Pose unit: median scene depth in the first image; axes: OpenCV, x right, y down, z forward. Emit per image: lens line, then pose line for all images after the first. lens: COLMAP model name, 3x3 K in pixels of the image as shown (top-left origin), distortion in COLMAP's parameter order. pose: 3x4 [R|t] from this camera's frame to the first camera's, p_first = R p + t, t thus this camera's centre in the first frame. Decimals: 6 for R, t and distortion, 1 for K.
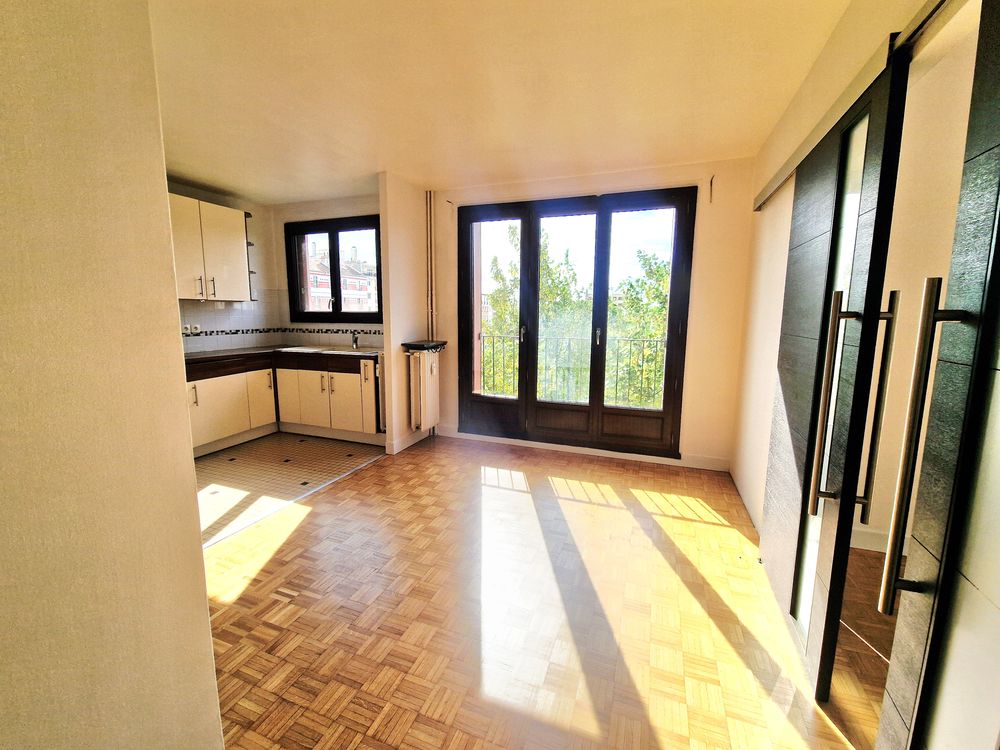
lens RADIAL K [[407.0, 0, 498.3], [0, 407.0, 367.3], [0, 0, 1]] dist [-0.004533, -0.001106]
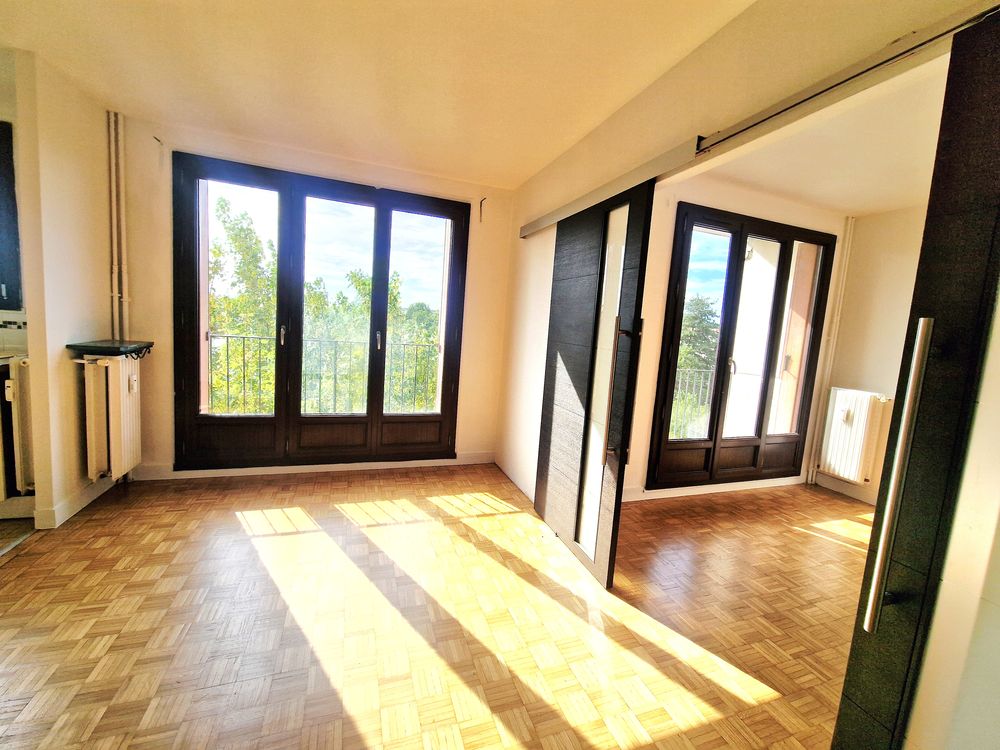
lens RADIAL K [[407.0, 0, 495.1], [0, 407.0, 368.1], [0, 0, 1]] dist [-0.004533, -0.001106]
pose [[0.760809, -0.022069, 0.648601, -0.144250], [0.021146, 0.999734, 0.009213, -0.015452], [-0.648632, 0.006706, 0.761073, 0.115729]]
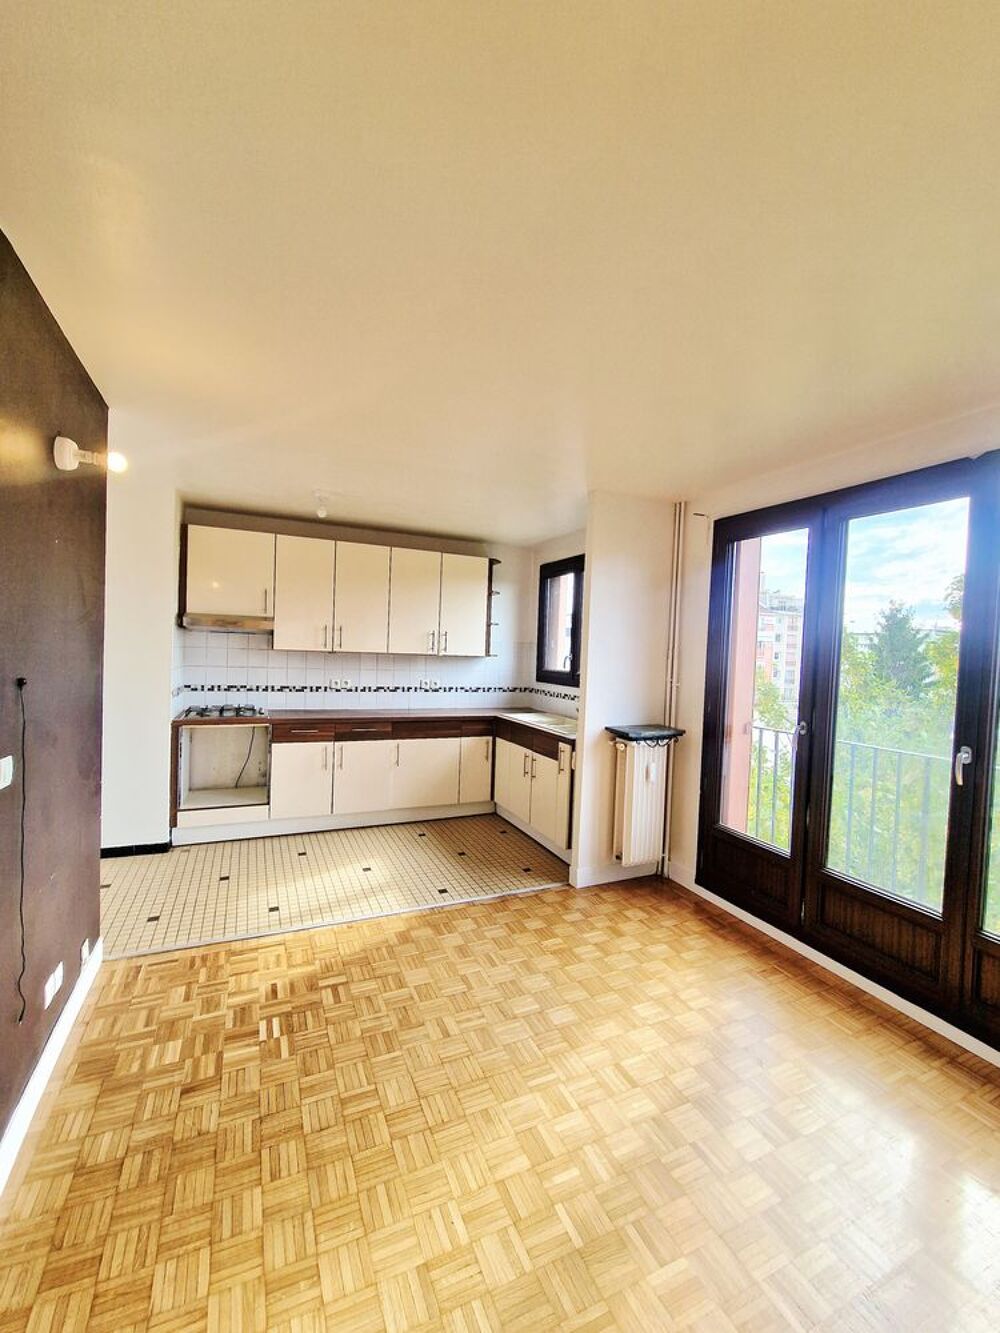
lens RADIAL K [[542.6, 0, 507.7], [0, 542.6, 666.4], [0, 0, 1]] dist [-0.004533, -0.001106]
pose [[0.718274, 0.042550, -0.694458, 0.277210], [-0.124932, 0.989793, -0.068571, -0.076915], [0.684452, 0.136012, 0.716258, 0.222174]]
